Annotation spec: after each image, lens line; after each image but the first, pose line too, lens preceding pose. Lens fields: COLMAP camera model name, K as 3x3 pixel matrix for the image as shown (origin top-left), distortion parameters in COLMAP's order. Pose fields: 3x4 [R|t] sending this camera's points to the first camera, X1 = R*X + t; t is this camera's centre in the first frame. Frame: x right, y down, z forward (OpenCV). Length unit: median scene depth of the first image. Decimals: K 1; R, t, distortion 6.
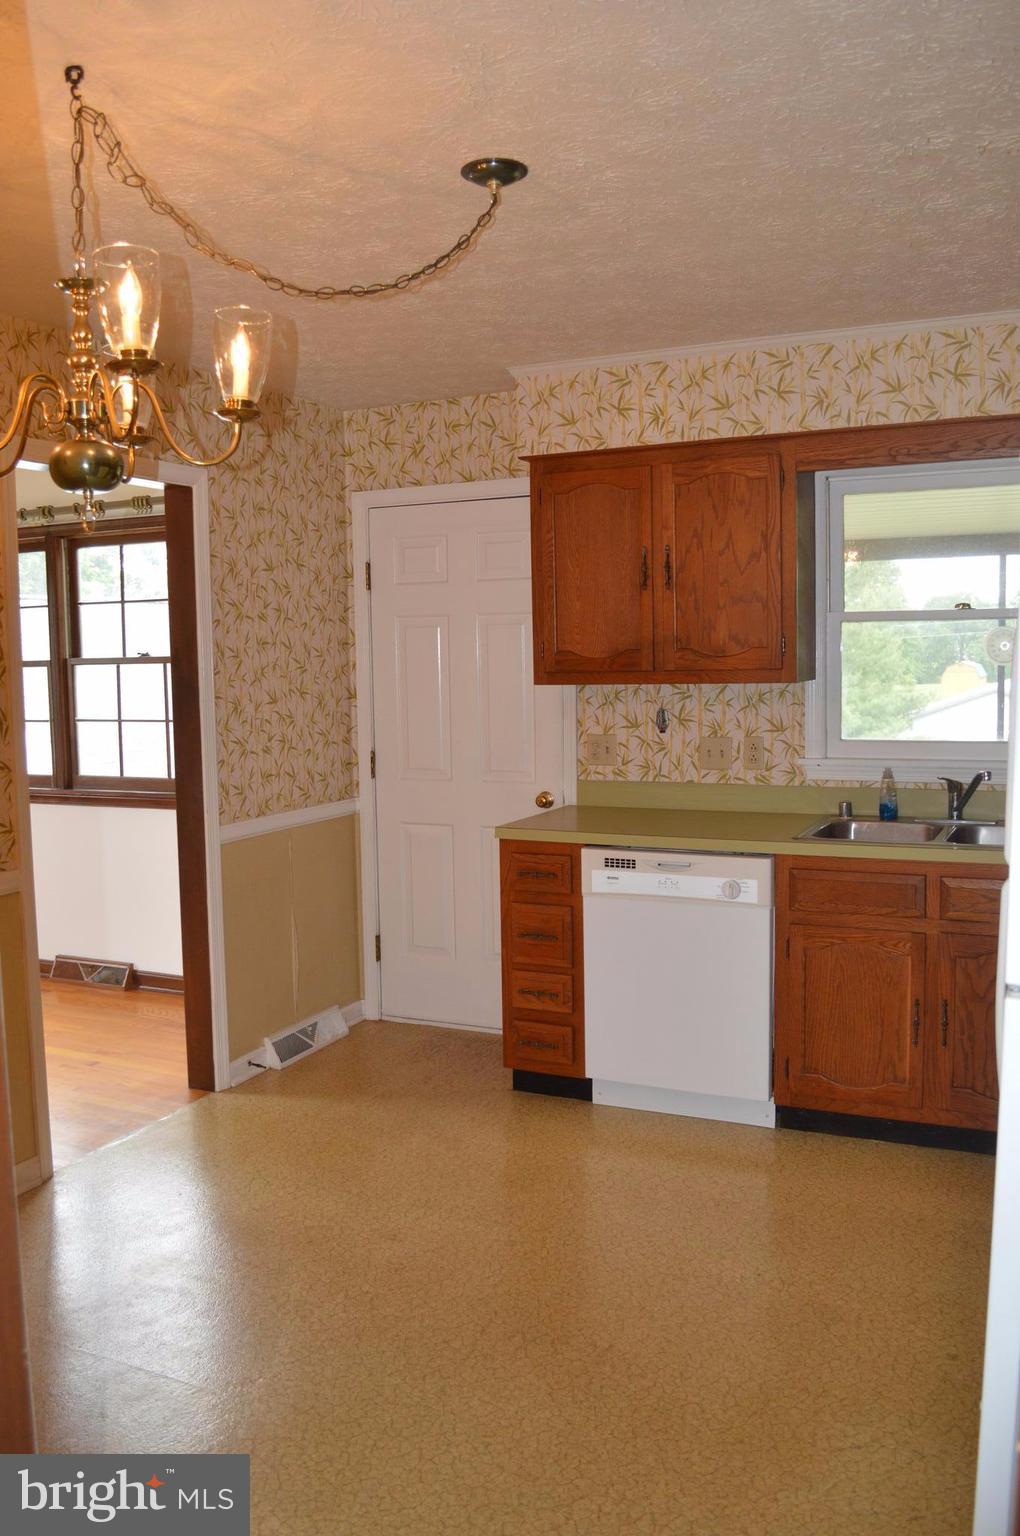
lens RADIAL K [[1298.5, 0, 510.0], [0, 1298.5, 768.0], [0, 0, 1]] dist [-0.097763, 0.070545]
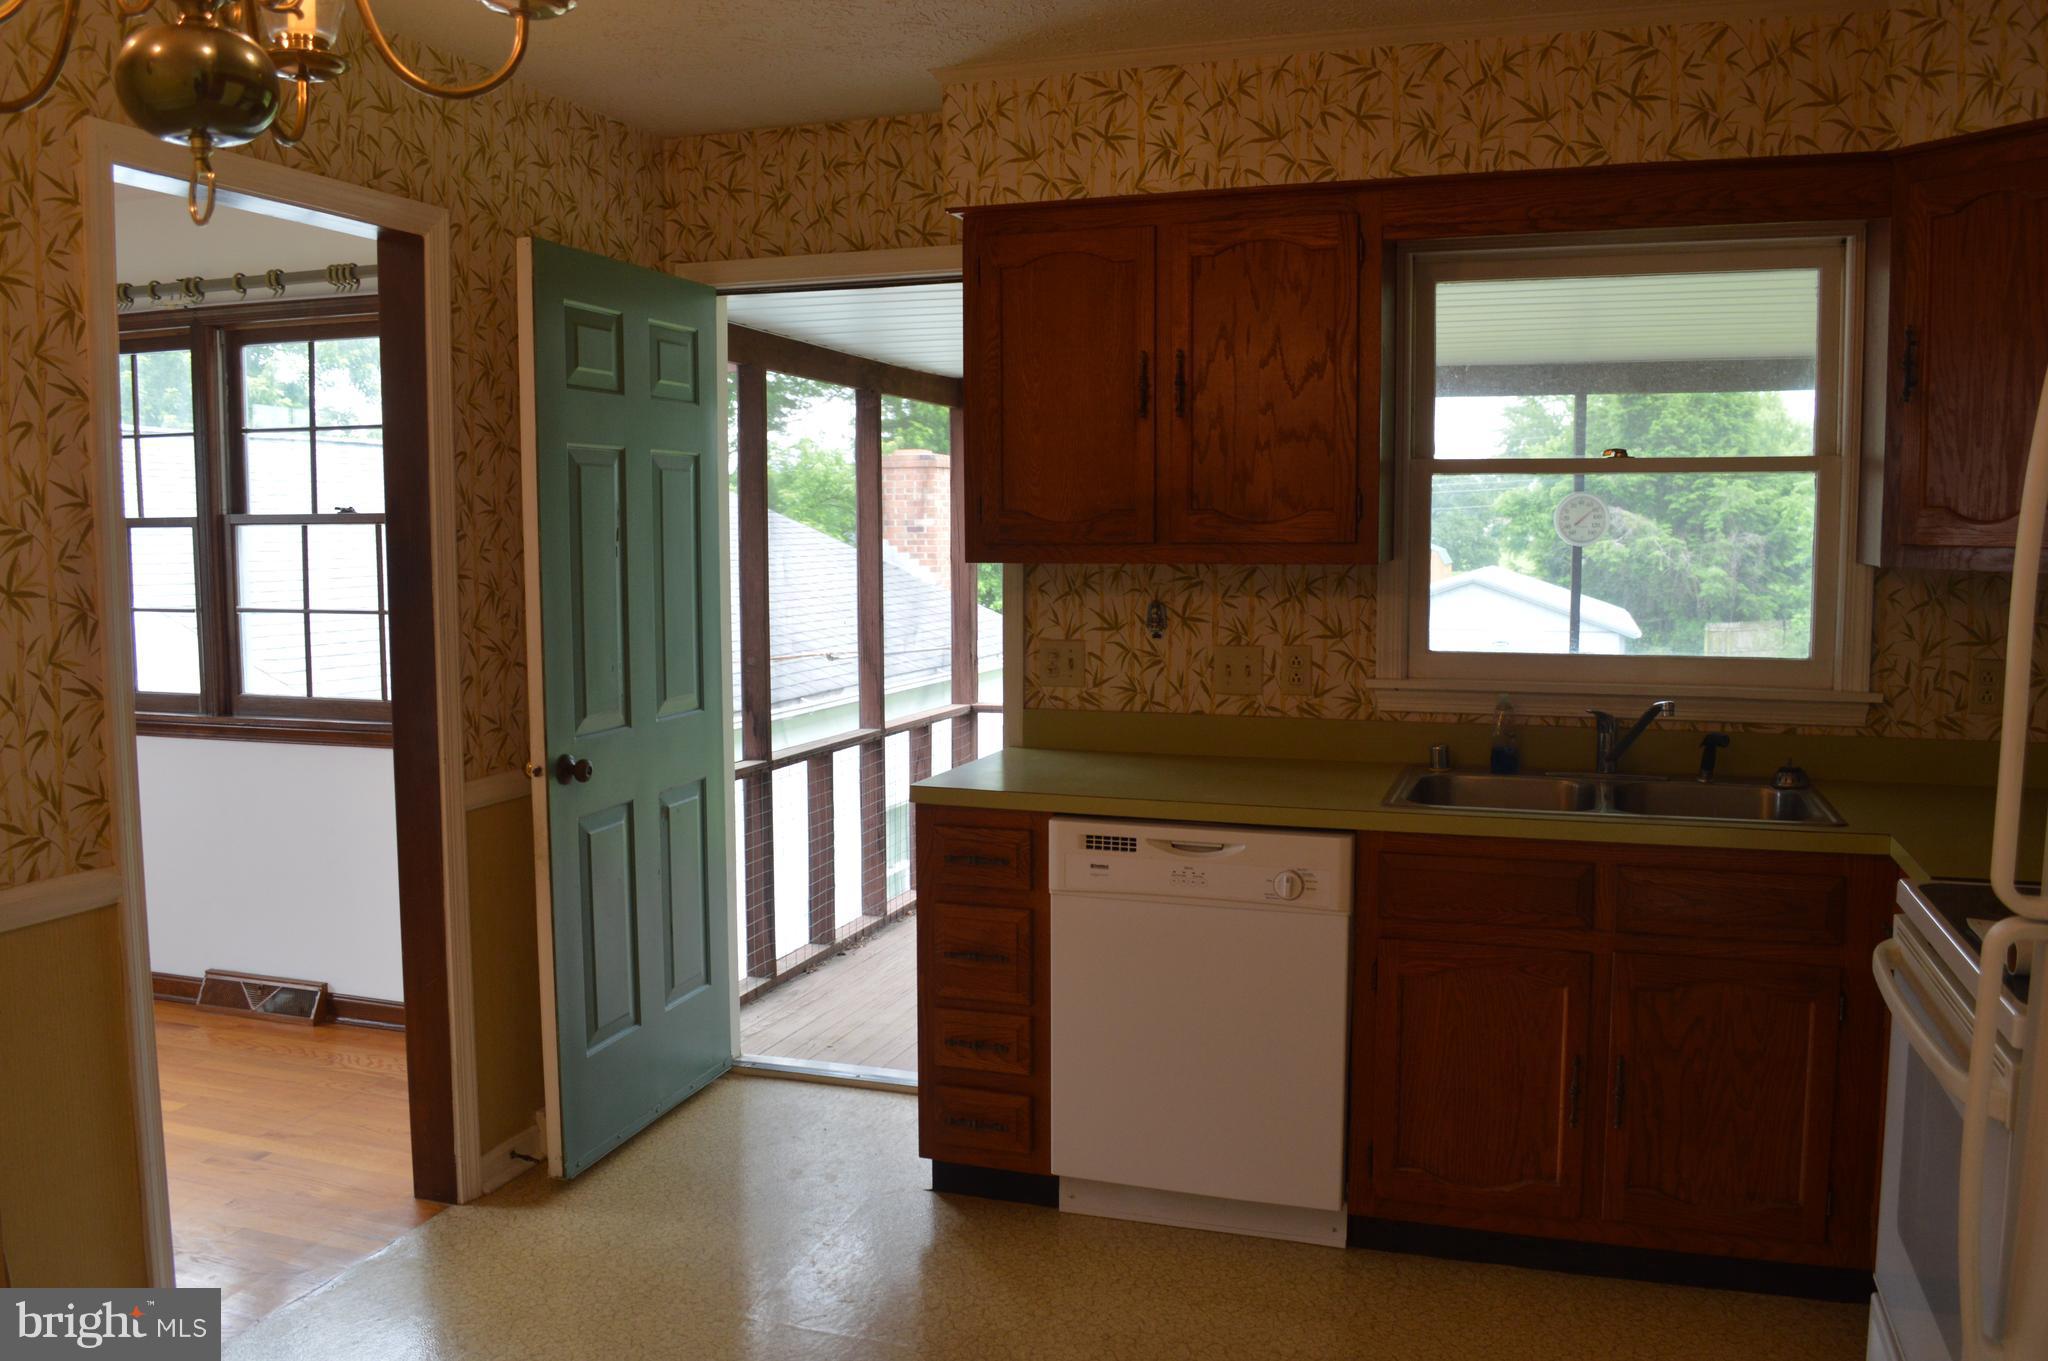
lens RADIAL K [[1632.4, 0, 1034.9], [0, 1632.4, 673.7], [0, 0, 1]] dist [-0.085748, 0.014549]
pose [[0.992463, 0.004892, 0.122448, -0.046296], [-0.004993, 0.999987, 0.000523, -0.009357], [-0.122444, -0.001131, 0.992475, 0.188756]]
